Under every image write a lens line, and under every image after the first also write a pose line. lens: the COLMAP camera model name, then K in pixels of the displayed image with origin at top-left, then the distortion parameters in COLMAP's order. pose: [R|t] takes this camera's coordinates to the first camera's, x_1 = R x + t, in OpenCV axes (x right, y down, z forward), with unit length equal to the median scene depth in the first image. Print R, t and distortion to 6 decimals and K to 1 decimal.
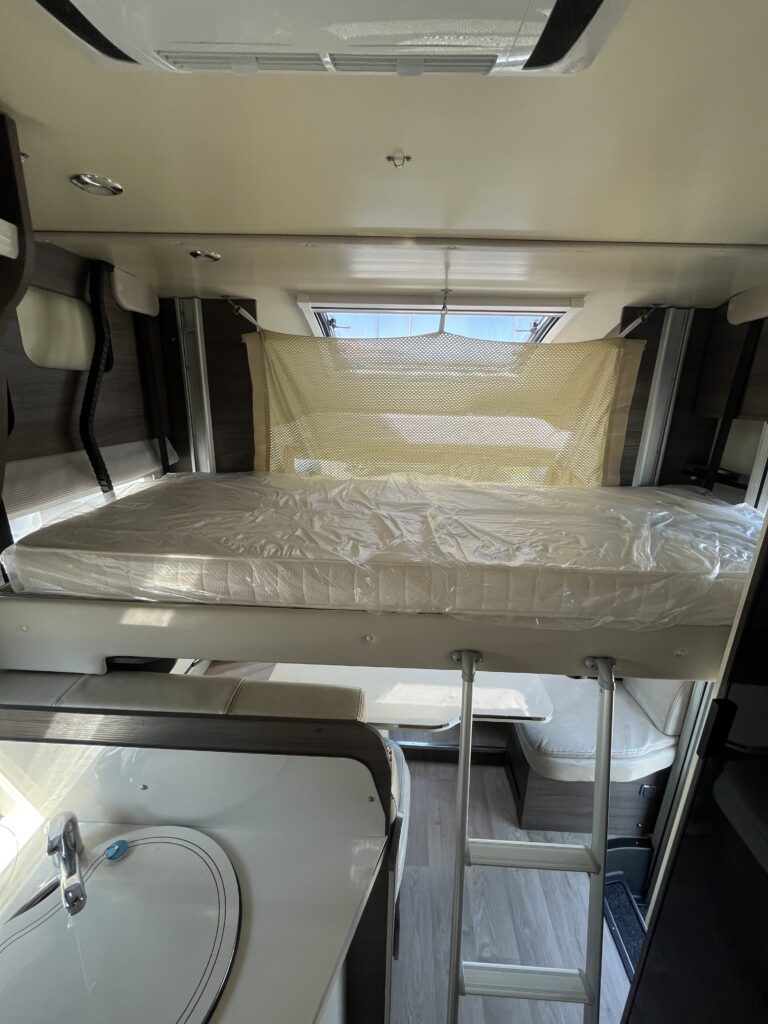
lens RADIAL K [[414.1, 0, 384.4], [0, 414.1, 512.7], [0, 0, 1]] dist [-0.005299, 0.000718]
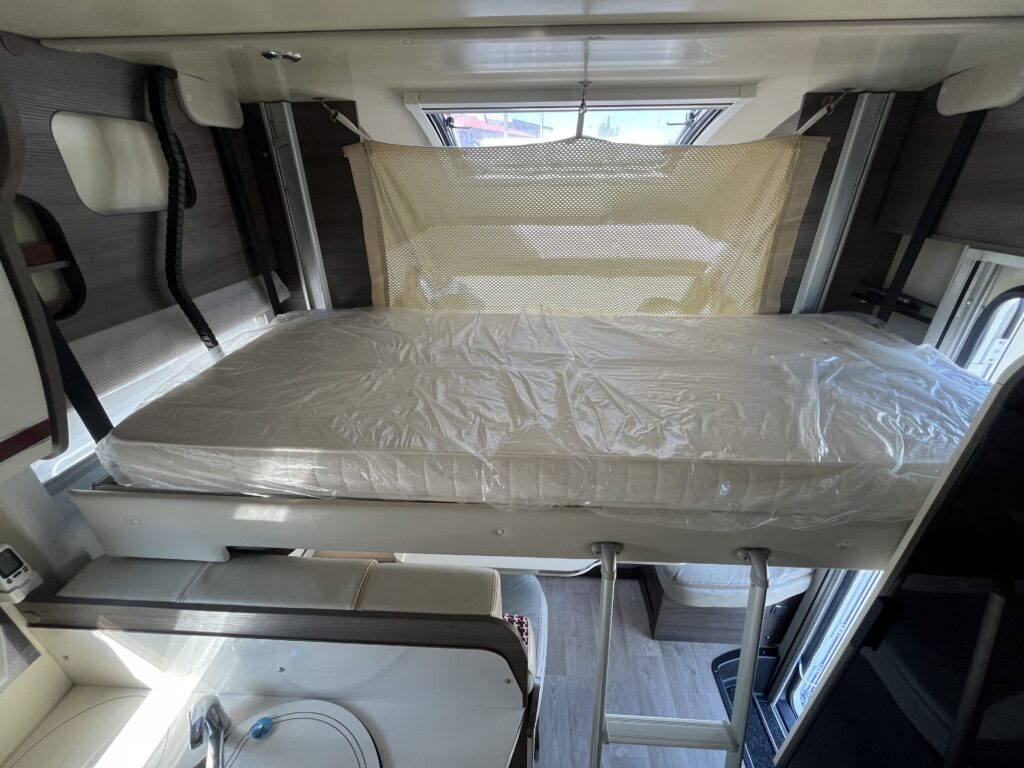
lens RADIAL K [[414.1, 0, 509.1], [0, 414.1, 379.5], [0, 0, 1]] dist [-0.005299, 0.000718]
pose [[0.999330, -0.023248, -0.028277, 0.010733], [0.028039, 0.982720, 0.182964, -0.134155], [0.023535, -0.183635, 0.982713, 0.107886]]
